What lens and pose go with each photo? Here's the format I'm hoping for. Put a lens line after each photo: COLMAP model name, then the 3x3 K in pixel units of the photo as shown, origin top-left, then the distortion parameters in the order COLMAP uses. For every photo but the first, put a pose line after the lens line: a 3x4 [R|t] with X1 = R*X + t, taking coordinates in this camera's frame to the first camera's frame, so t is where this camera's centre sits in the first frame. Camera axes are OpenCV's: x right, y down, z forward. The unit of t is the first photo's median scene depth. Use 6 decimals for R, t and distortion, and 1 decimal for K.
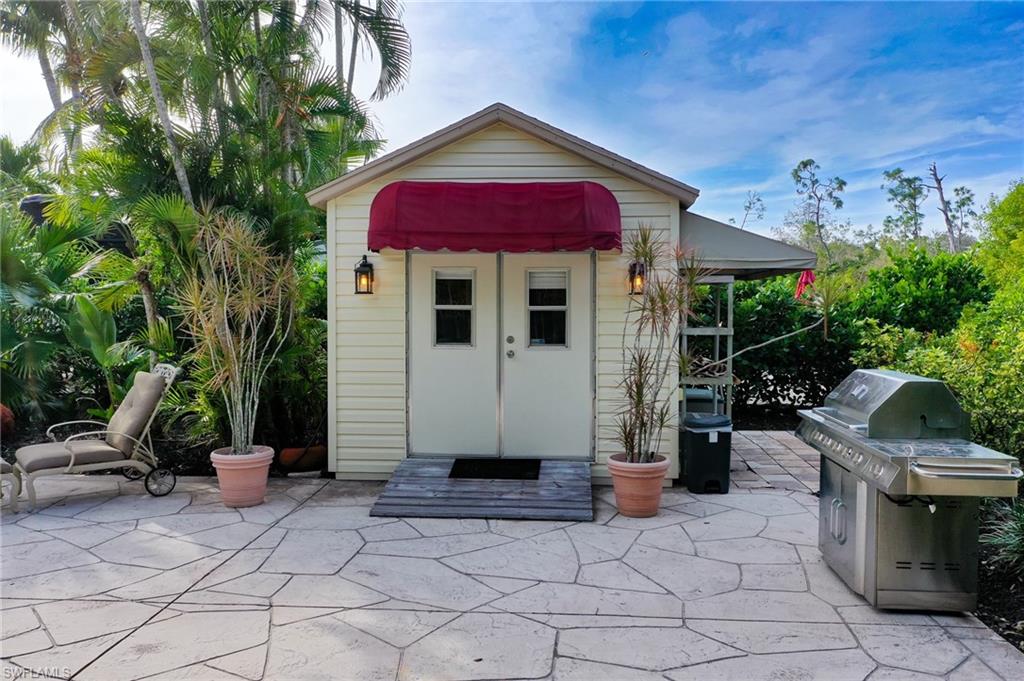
lens RADIAL K [[810.7, 0, 513.9], [0, 810.7, 342.8], [0, 0, 1]] dist [0.001649, -0.003368]
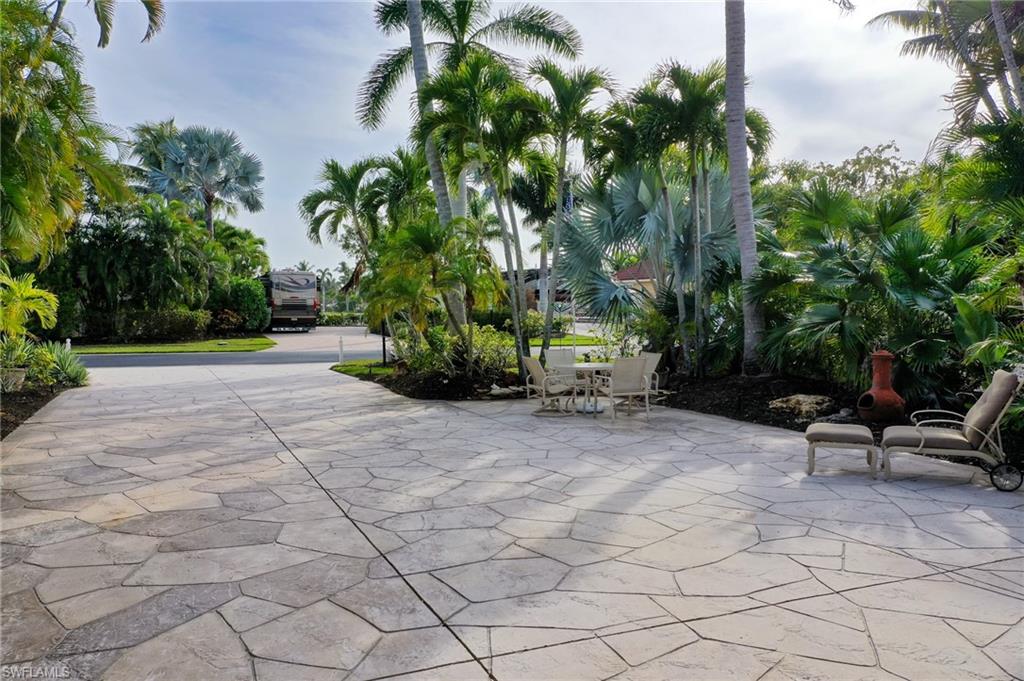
lens RADIAL K [[810.7, 0, 508.5], [0, 810.7, 339.5], [0, 0, 1]] dist [0.001649, -0.003368]
pose [[0.462304, 0.030010, -0.886213, 0.181595], [-0.036896, 0.999213, 0.014589, 0.004879], [0.885953, 0.025953, 0.463047, -0.043045]]
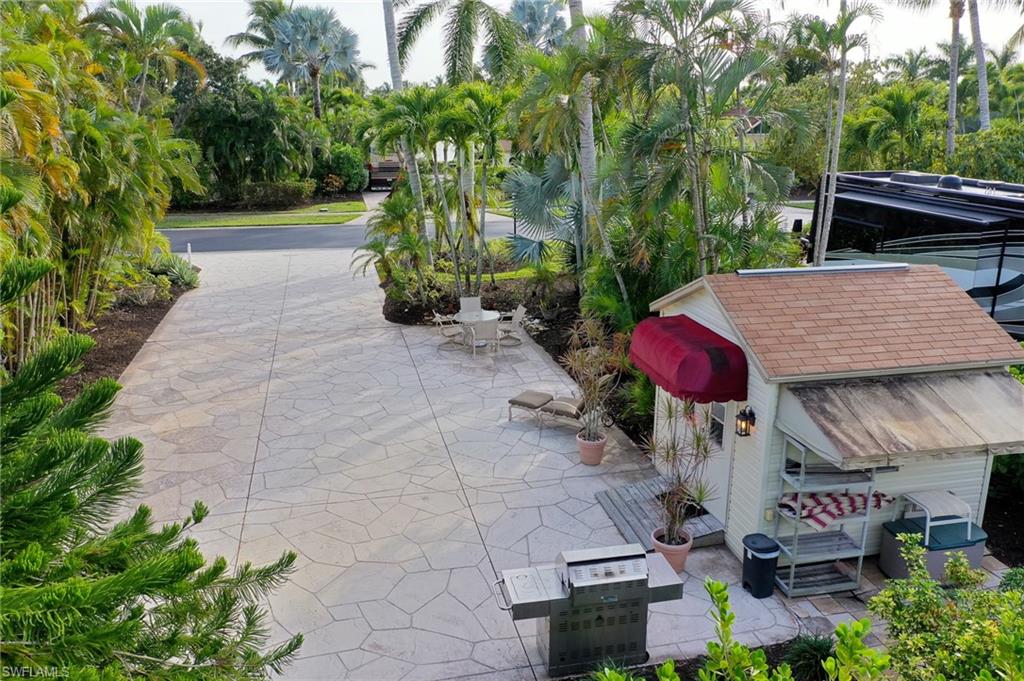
lens RADIAL K [[810.7, 0, 509.6], [0, 810.7, 342.8], [0, 0, 1]] dist [0.001649, -0.003368]
pose [[0.295814, 0.260179, -0.919130, 1.295784], [-0.041076, 0.964767, 0.259878, -0.560478], [0.954362, -0.039122, 0.296079, 0.228280]]
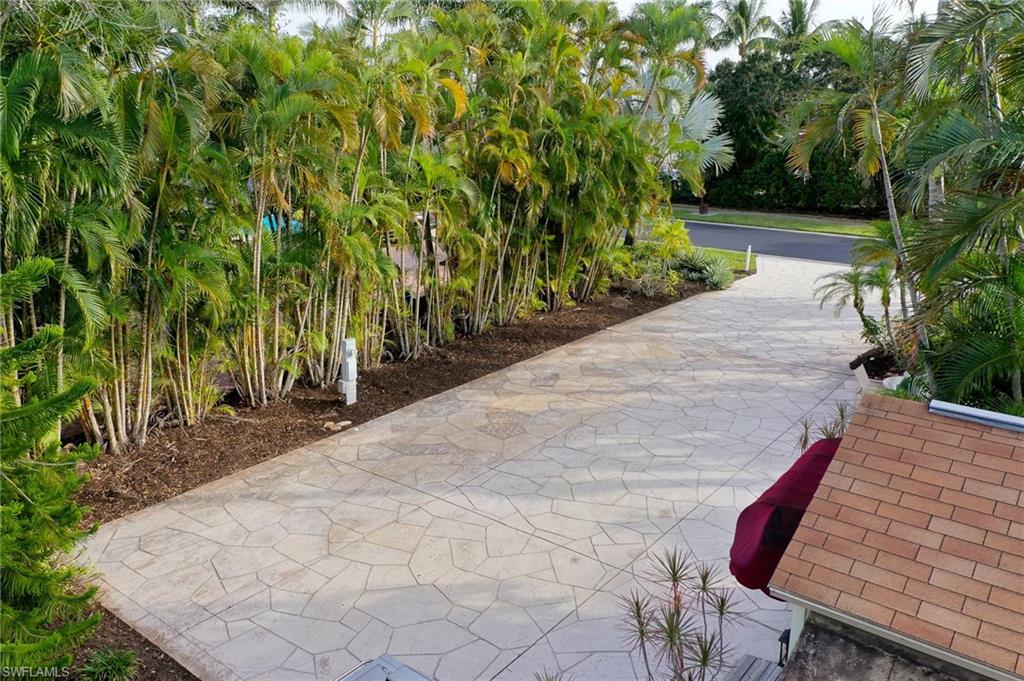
lens RADIAL K [[810.7, 0, 512.0], [0, 810.7, 338.5], [0, 0, 1]] dist [0.001649, -0.003368]
pose [[-0.562101, 0.221376, -0.796890, 0.908716], [-0.041428, 0.954766, 0.294457, -0.611839], [0.826030, 0.198528, -0.527504, 1.172332]]
